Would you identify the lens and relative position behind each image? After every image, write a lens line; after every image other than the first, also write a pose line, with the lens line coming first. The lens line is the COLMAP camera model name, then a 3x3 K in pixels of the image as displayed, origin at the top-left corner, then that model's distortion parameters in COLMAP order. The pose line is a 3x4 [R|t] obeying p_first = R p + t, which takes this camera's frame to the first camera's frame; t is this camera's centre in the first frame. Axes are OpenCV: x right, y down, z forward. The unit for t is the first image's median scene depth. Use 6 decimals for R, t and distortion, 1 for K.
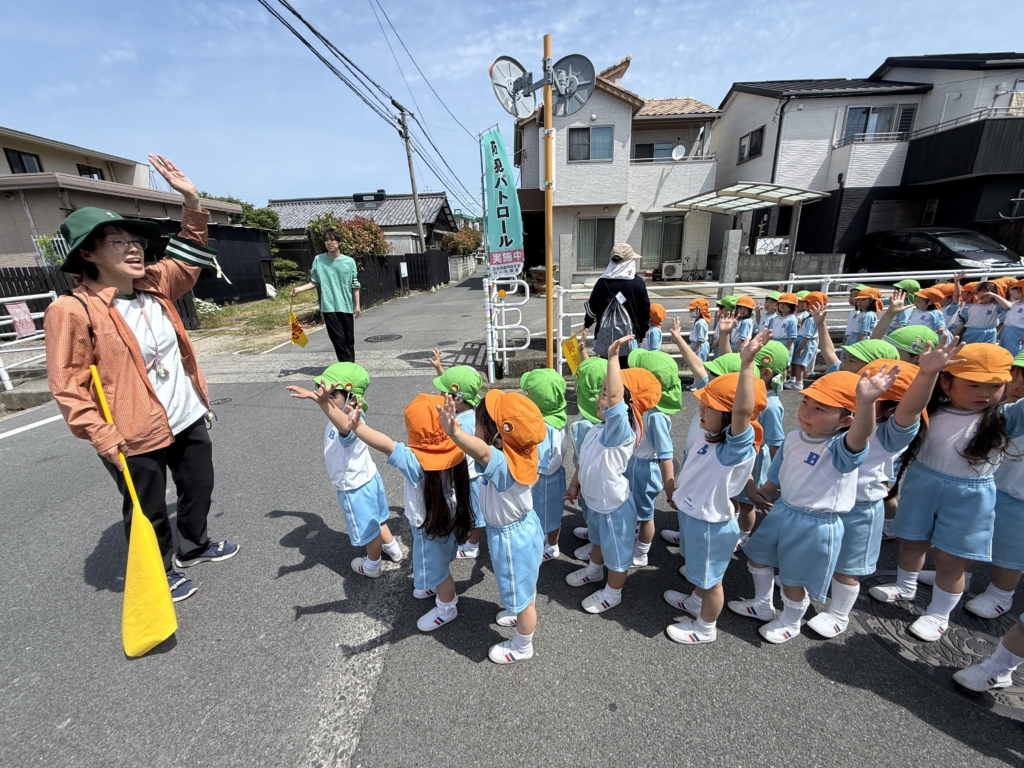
lens RADIAL K [[420.5, 0, 510.1], [0, 420.5, 381.0], [0, 0, 1]] dist [0.004233, 0.000793]
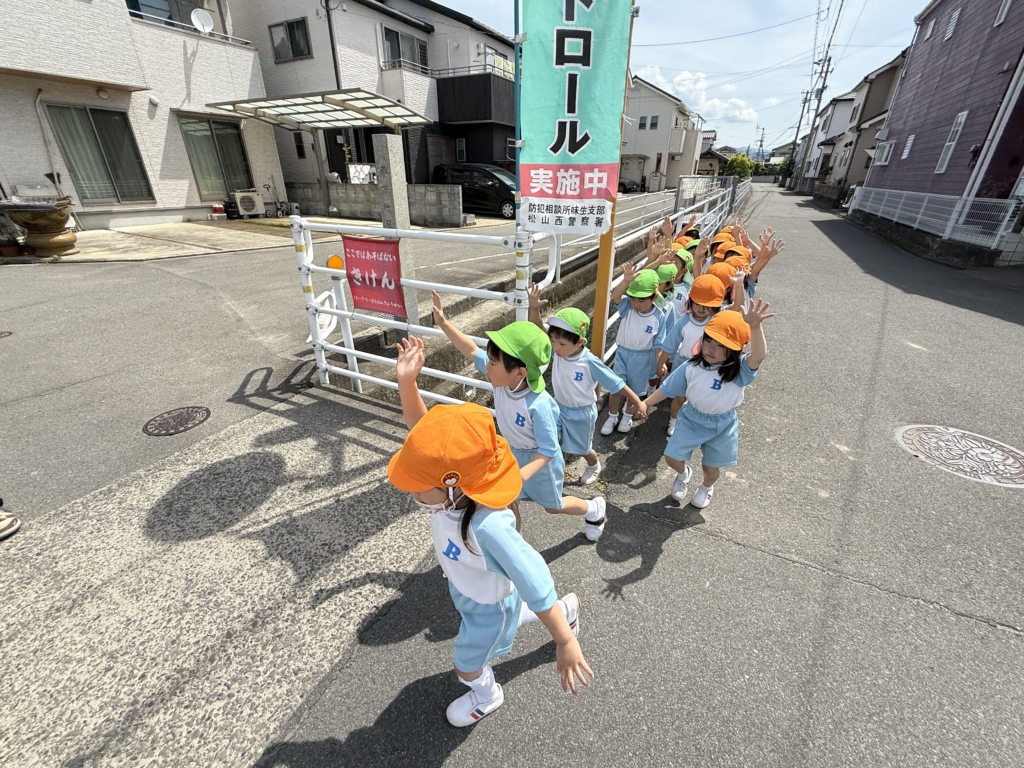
lens RADIAL K [[420.5, 0, 512.4], [0, 420.5, 382.5], [0, 0, 1]] dist [0.004233, 0.000793]
pose [[0.464285, -0.360358, 0.809062, -0.135419], [0.235095, 0.930860, 0.279697, -0.076152], [-0.853914, 0.060347, 0.516903, 0.269784]]
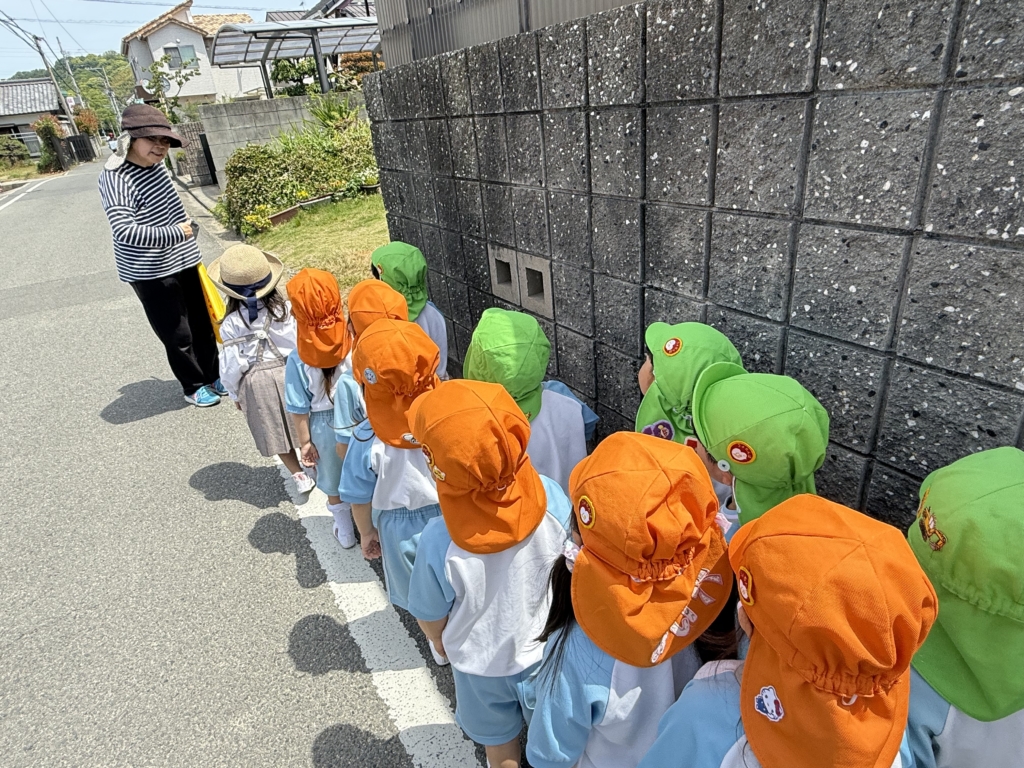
lens RADIAL K [[598.0, 0, 514.2], [0, 598.0, 383.7], [0, 0, 1]] dist [0.005725, -0.000842]
pose [[0.850424, -0.270604, 0.451168, -0.102556], [0.213659, 0.961315, 0.173848, 0.522505], [-0.480758, -0.051449, 0.875343, -1.717136]]
